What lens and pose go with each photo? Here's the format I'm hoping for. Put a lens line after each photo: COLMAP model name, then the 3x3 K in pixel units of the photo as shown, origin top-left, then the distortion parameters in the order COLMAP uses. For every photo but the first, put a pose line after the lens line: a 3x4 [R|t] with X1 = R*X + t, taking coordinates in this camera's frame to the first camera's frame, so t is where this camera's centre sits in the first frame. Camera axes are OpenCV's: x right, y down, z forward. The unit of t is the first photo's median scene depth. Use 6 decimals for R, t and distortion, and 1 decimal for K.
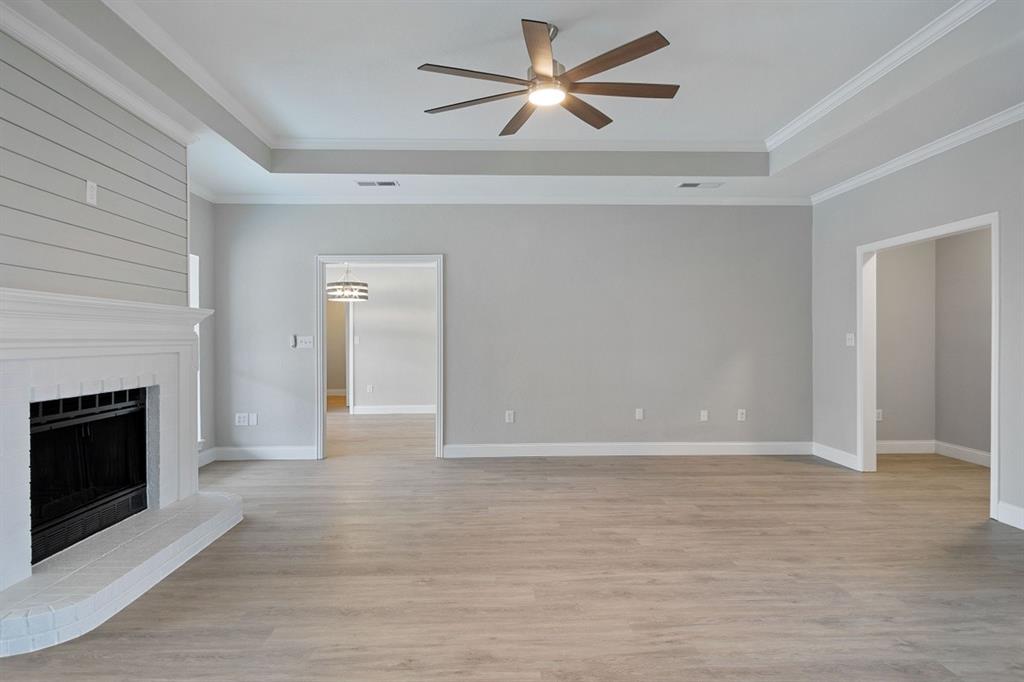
lens RADIAL K [[585.2, 0, 512.6], [0, 585.2, 341.4], [0, 0, 1]] dist [-0.002071, -0.003363]
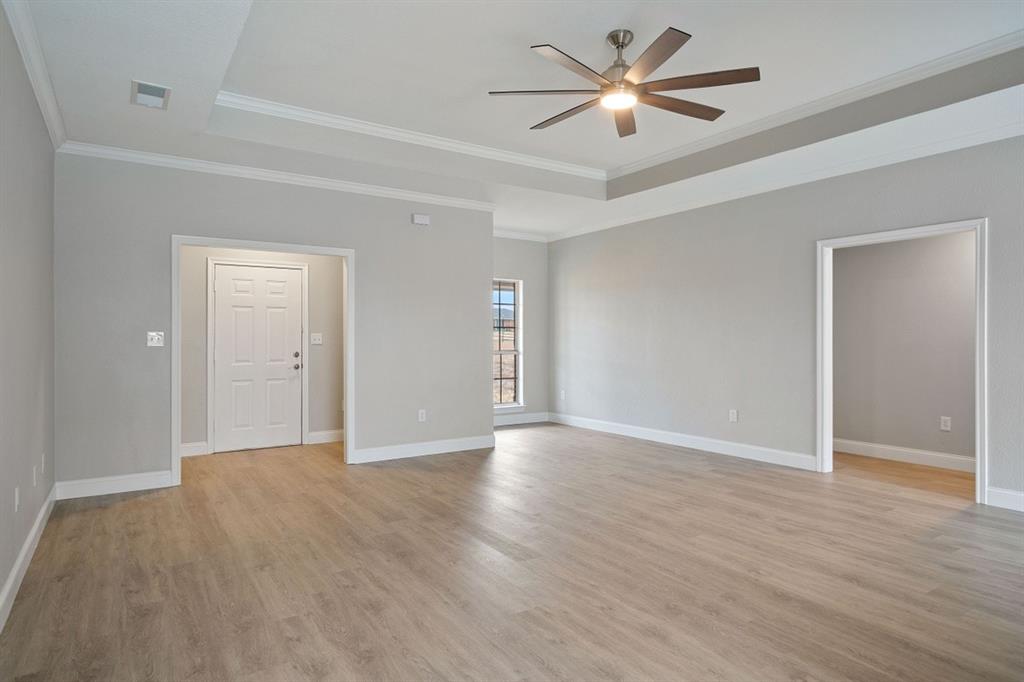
lens RADIAL K [[585.2, 0, 494.8], [0, 585.2, 339.0], [0, 0, 1]] dist [-0.002071, -0.003363]
pose [[-0.500767, -0.000941, 0.865582, -0.732377], [0.007144, 0.999961, 0.005220, -0.007949], [-0.865553, 0.008797, -0.500740, 1.735148]]
